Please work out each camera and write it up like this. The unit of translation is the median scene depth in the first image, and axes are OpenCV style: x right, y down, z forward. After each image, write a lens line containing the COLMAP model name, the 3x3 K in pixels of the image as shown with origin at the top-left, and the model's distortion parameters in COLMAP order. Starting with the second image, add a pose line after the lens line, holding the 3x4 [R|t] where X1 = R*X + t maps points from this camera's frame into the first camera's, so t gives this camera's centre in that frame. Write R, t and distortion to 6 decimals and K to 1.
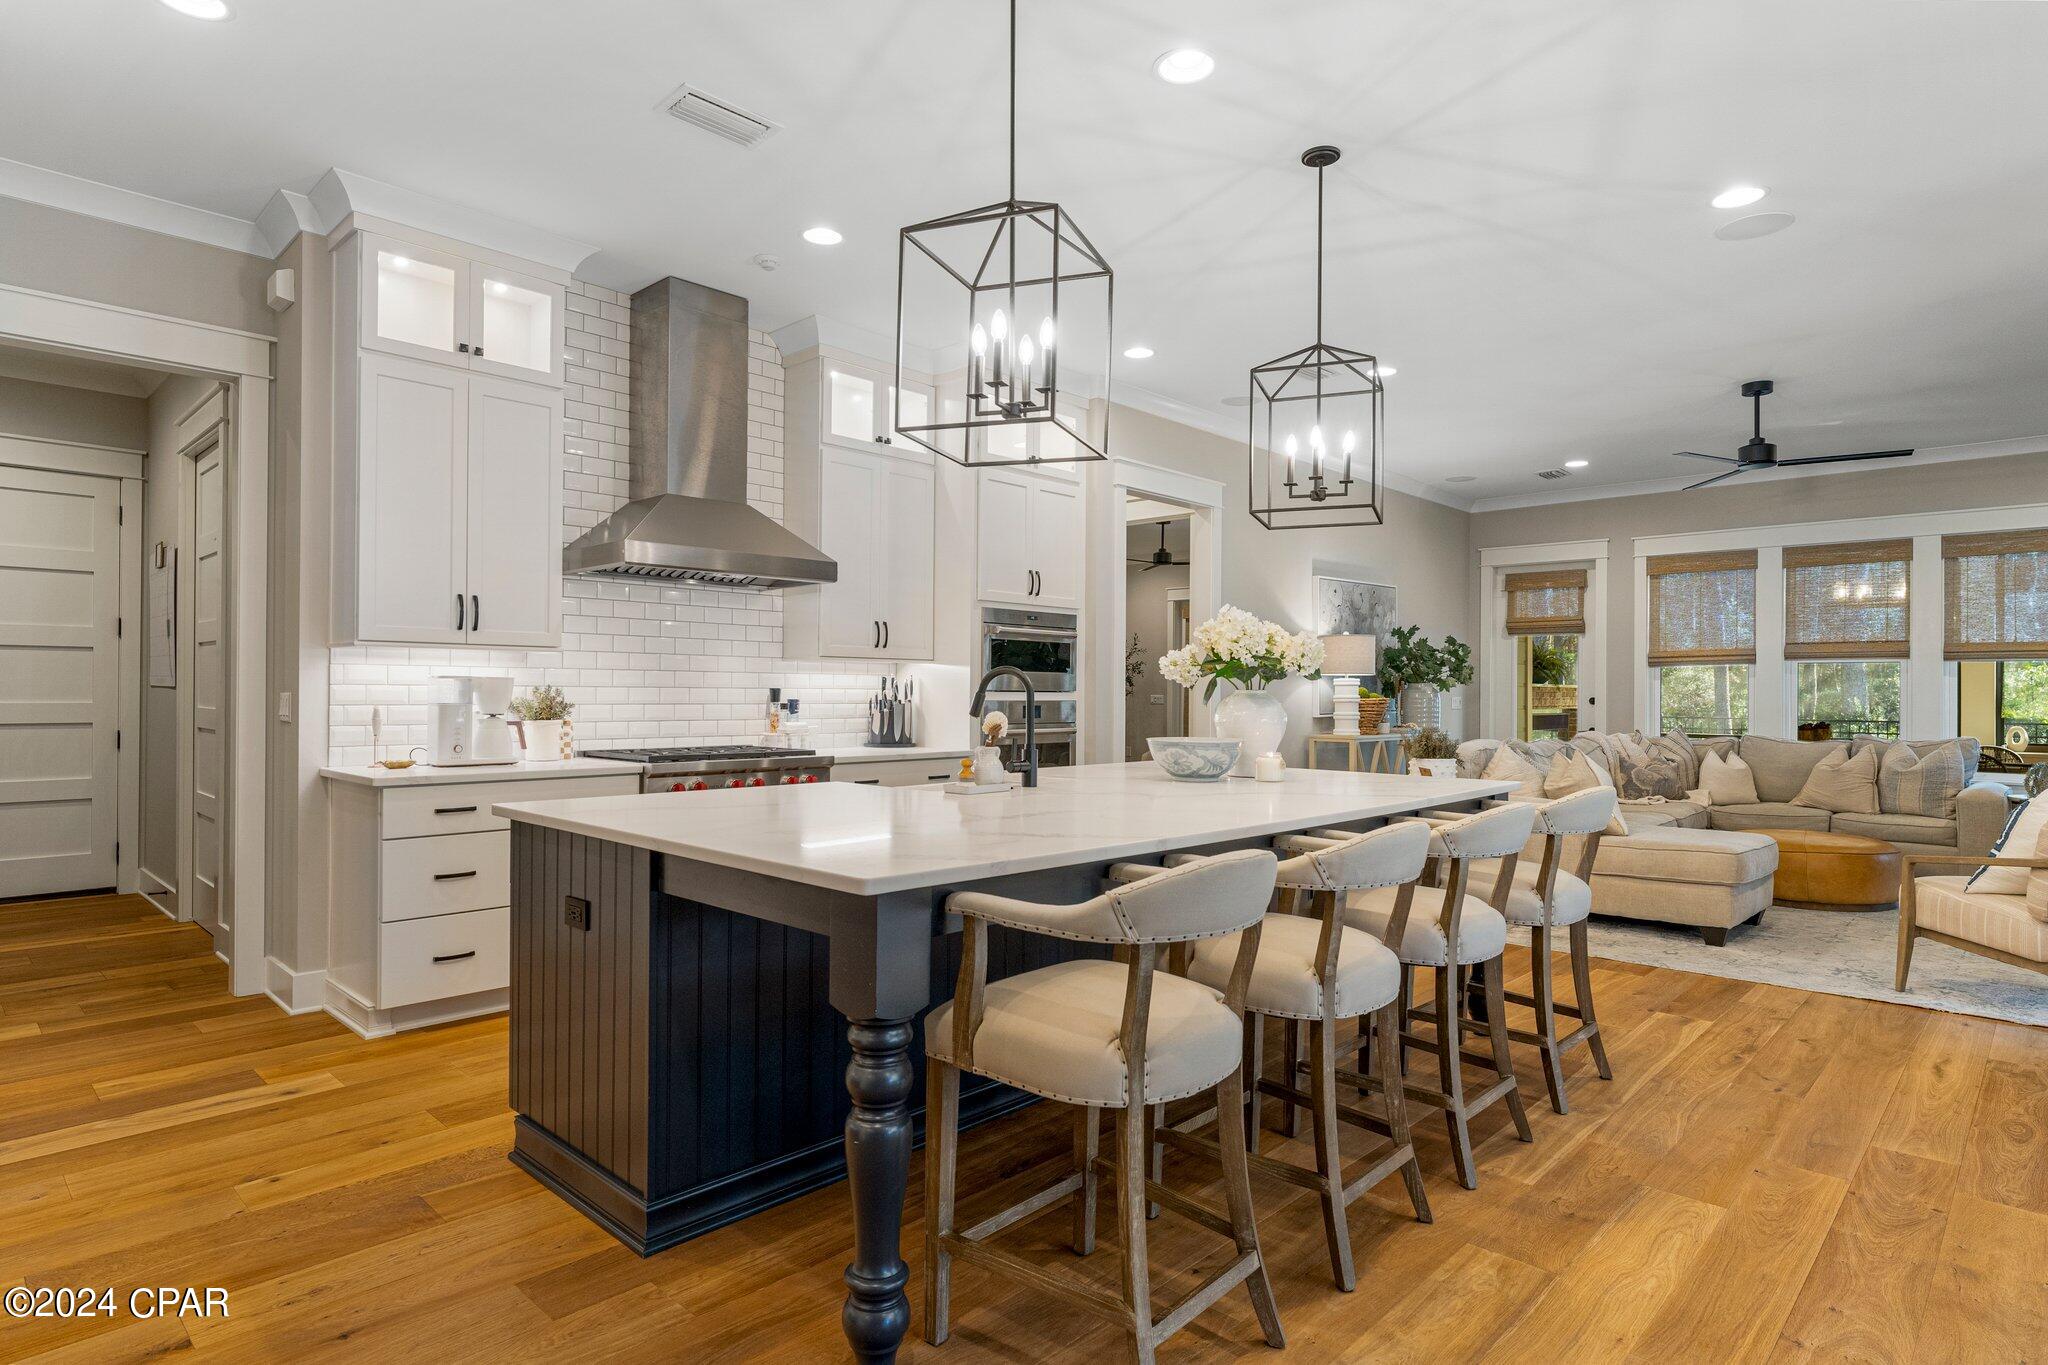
lens RADIAL K [[1099.8, 0, 1027.7], [0, 1099.8, 690.0], [0, 0, 1]] dist [-0.000111, 0.000533]
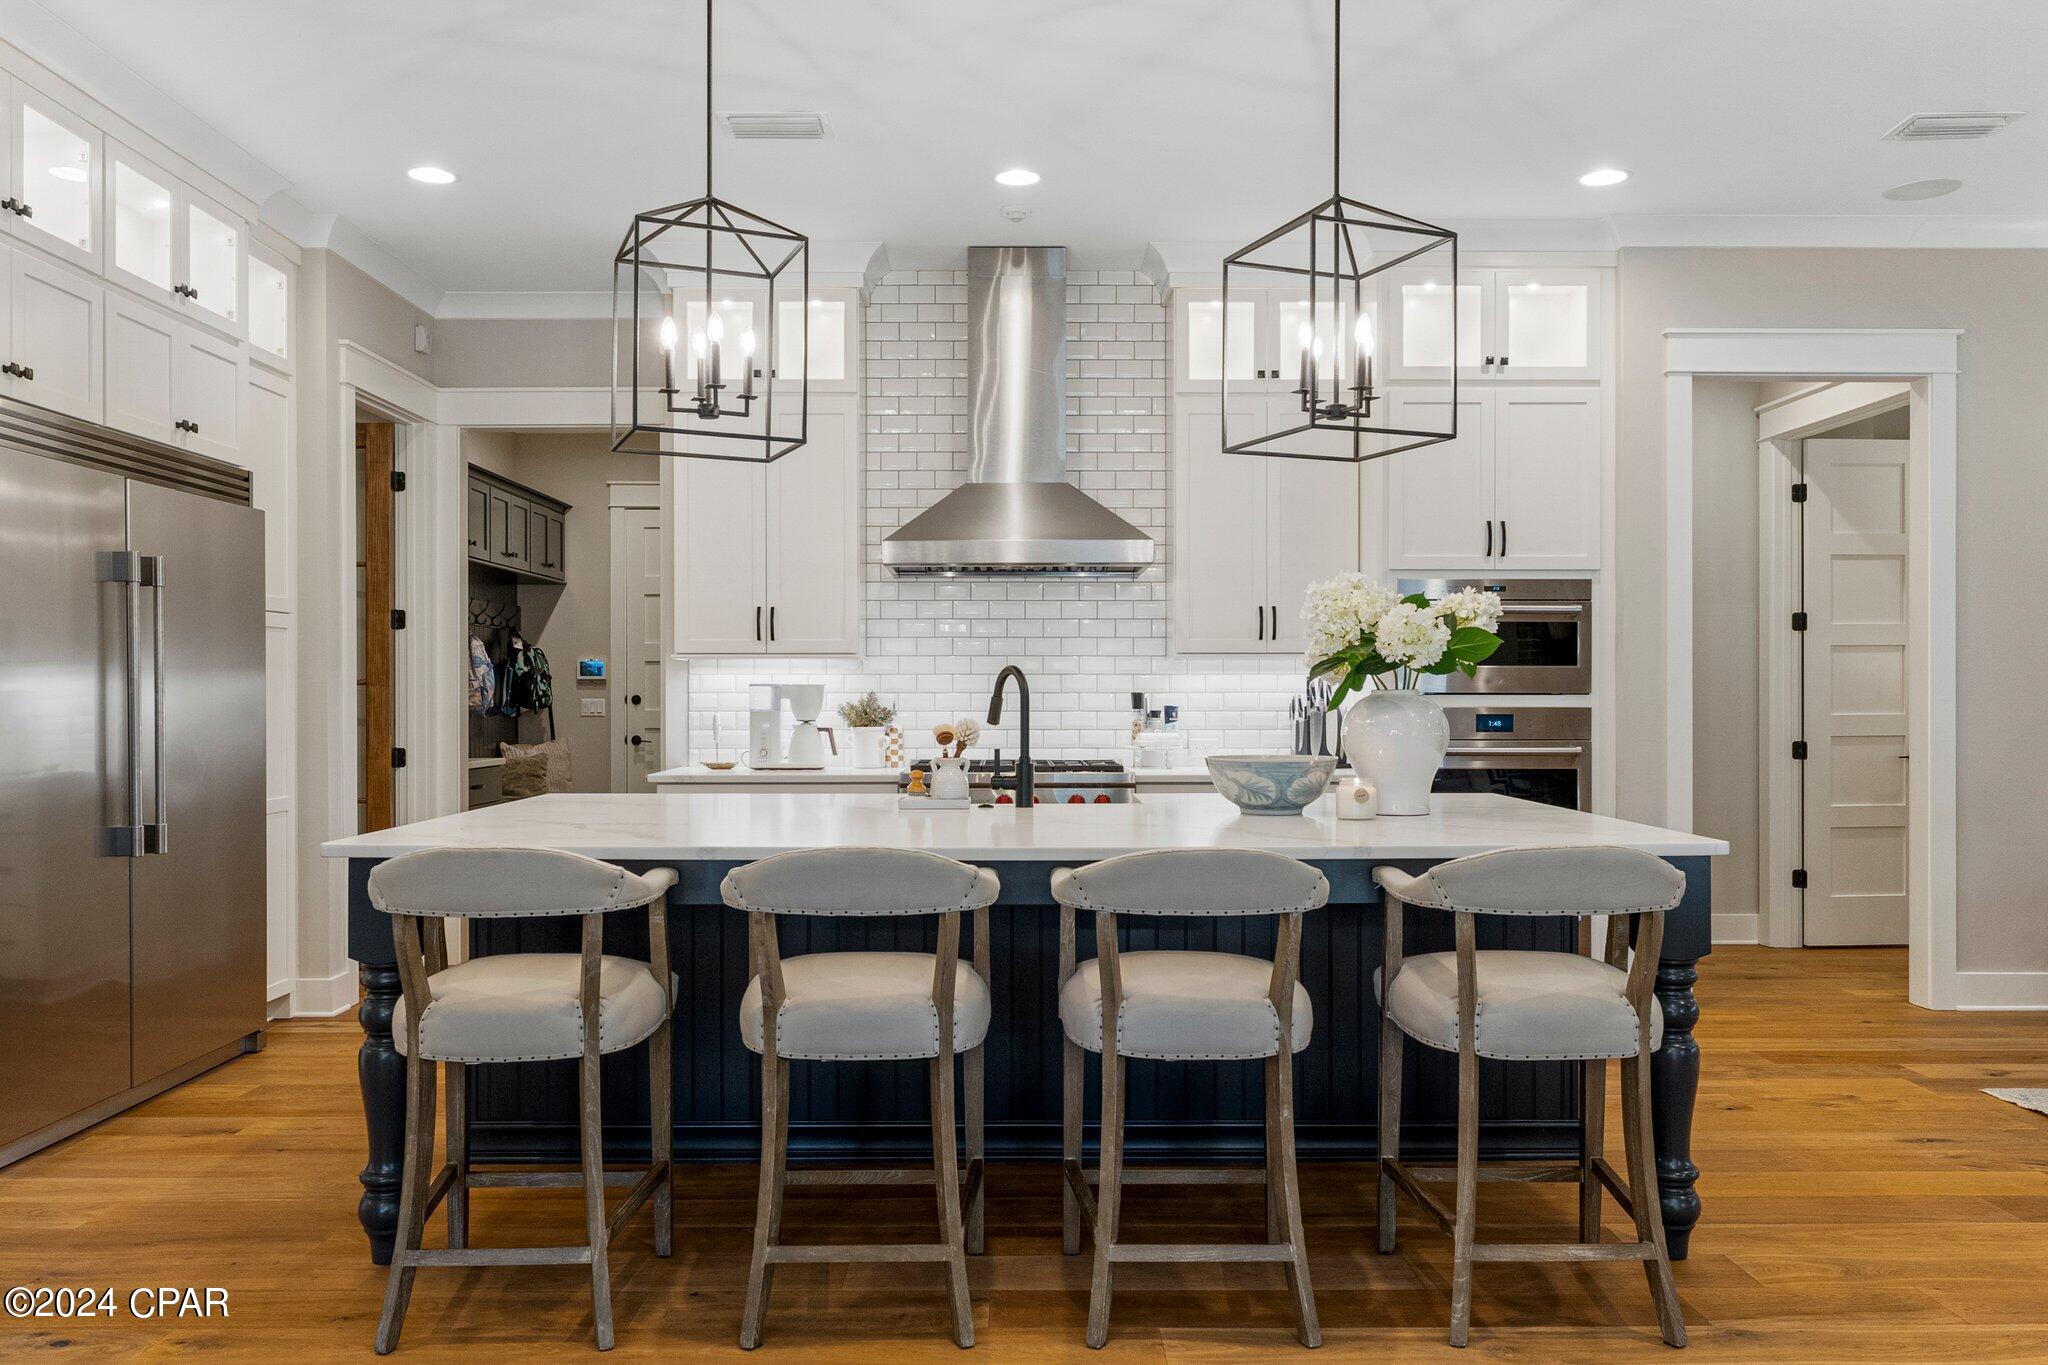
lens RADIAL K [[1552.6, 0, 1024.0], [0, 1552.6, 682.5], [0, 0, 1]] dist [-0.004471, 0.003431]
pose [[0.694711, -0.014277, -0.719148, 0.725855], [0.006613, 0.999888, -0.013462, 0.007778], [0.719259, 0.004597, 0.694727, 0.143547]]
